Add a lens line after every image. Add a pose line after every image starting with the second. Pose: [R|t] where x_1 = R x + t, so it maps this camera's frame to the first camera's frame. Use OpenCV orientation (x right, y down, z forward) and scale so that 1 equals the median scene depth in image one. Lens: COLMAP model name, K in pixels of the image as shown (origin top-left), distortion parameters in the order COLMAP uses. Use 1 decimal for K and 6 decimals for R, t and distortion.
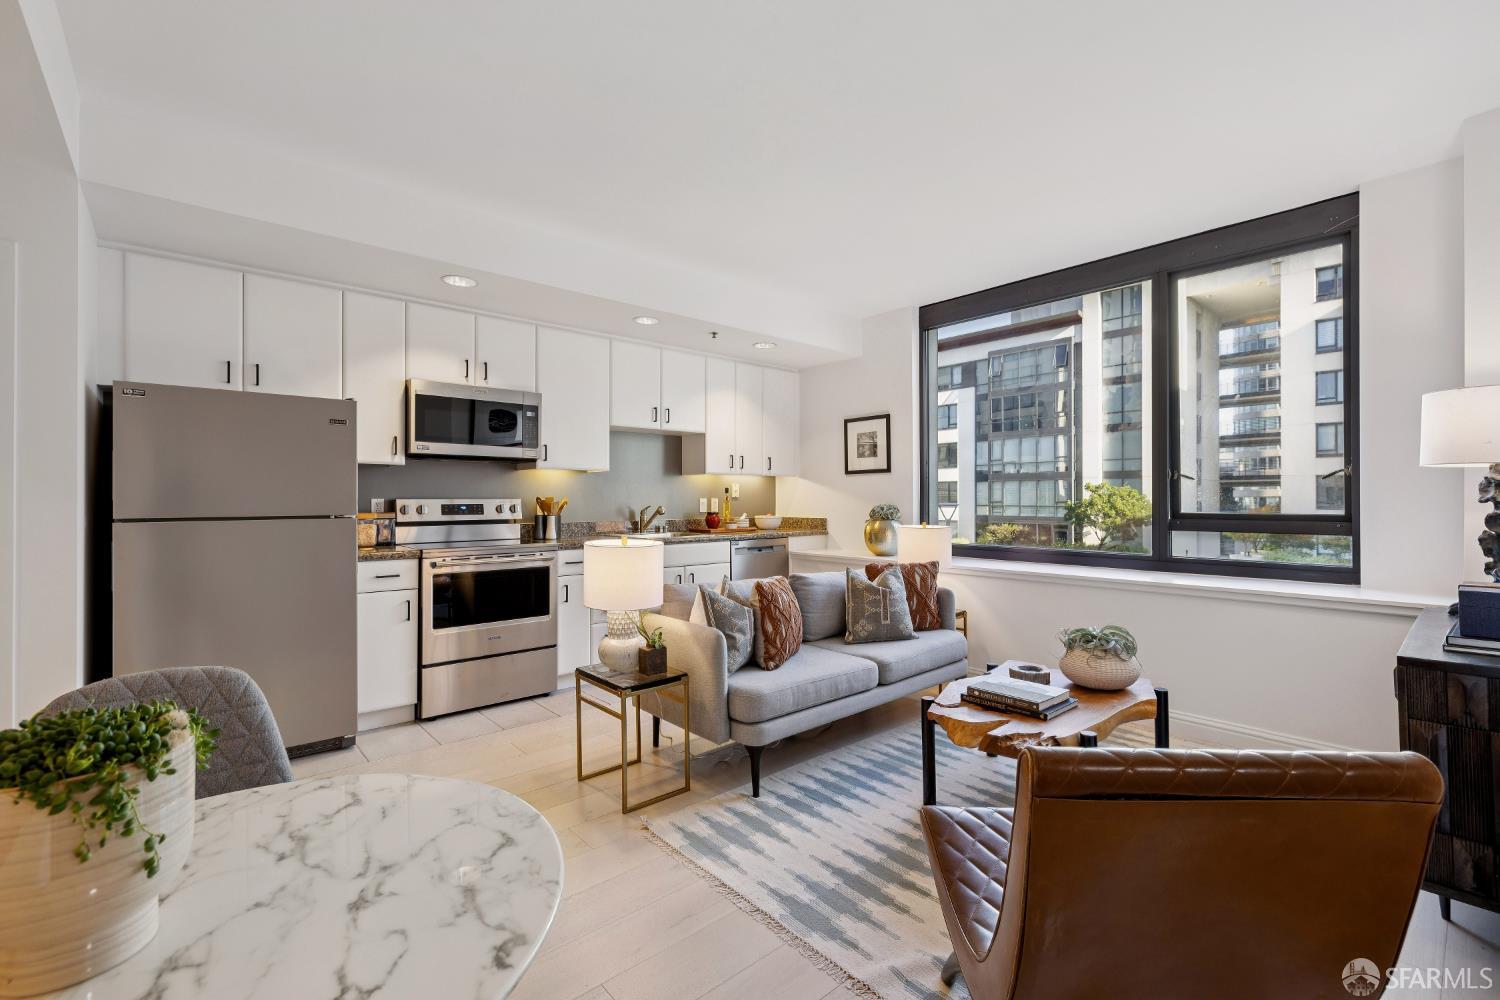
lens RADIAL K [[643.9, 0, 743.0], [0, 643.9, 500.4], [0, 0, 1]] dist [0.004376, -0.002283]
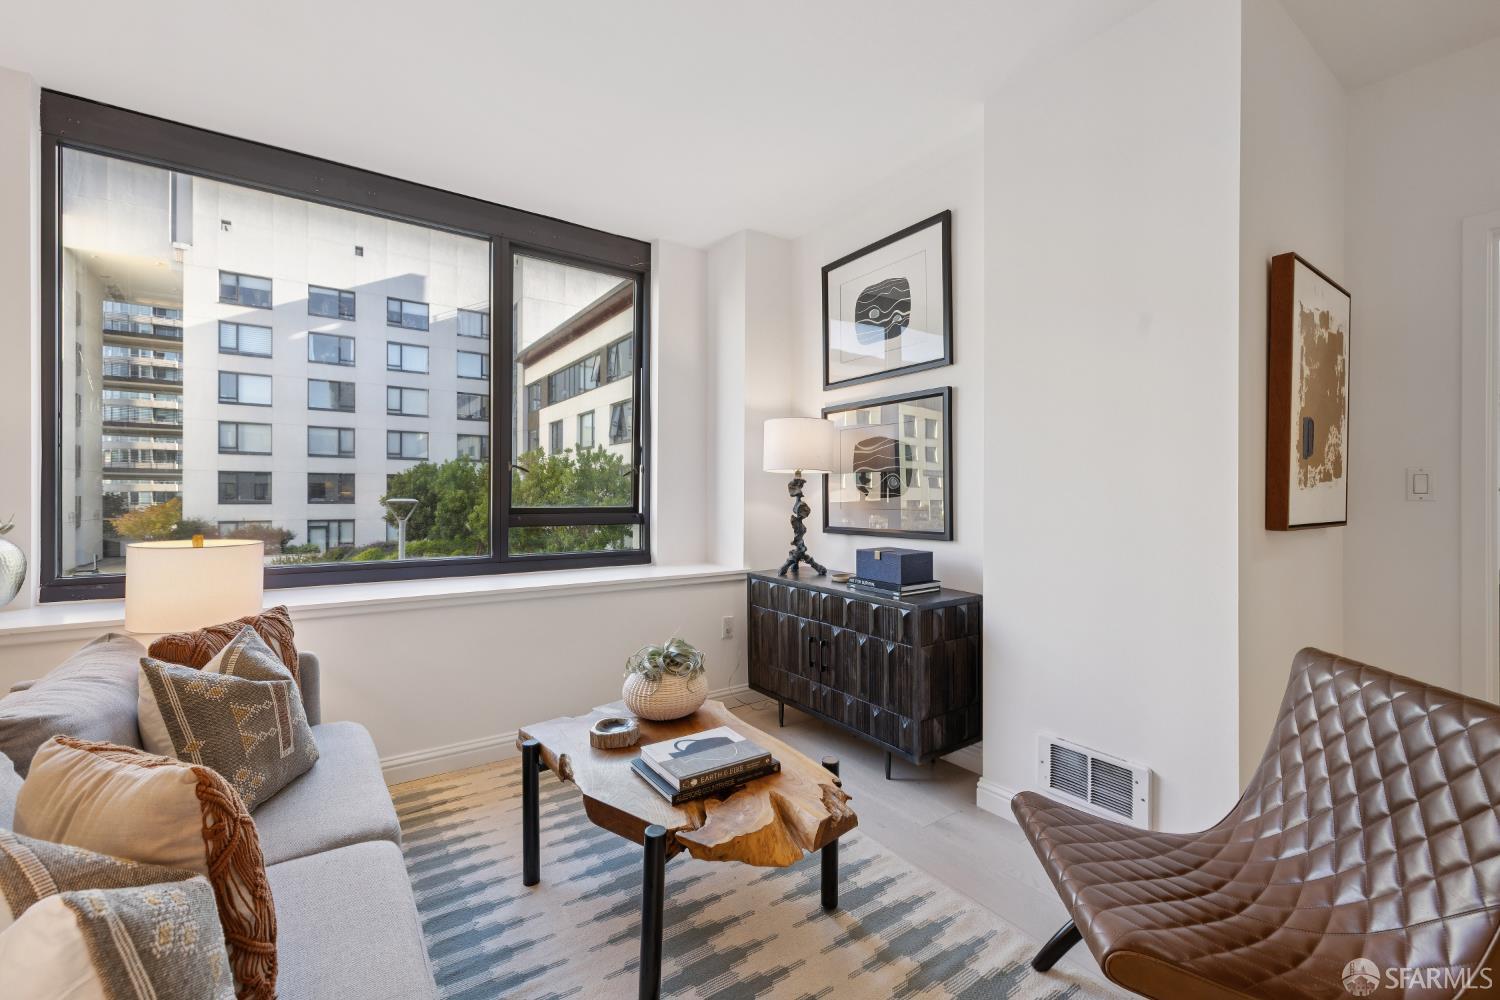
lens RADIAL K [[632.2, 0, 748.4], [0, 632.2, 494.2], [0, 0, 1]] dist [-0.002941, -0.000196]
pose [[0.103100, 0.006578, 0.994649, -0.163401], [-0.004022, 0.999973, -0.006196, 0.003558], [-0.994663, -0.003361, 0.103124, 0.512427]]
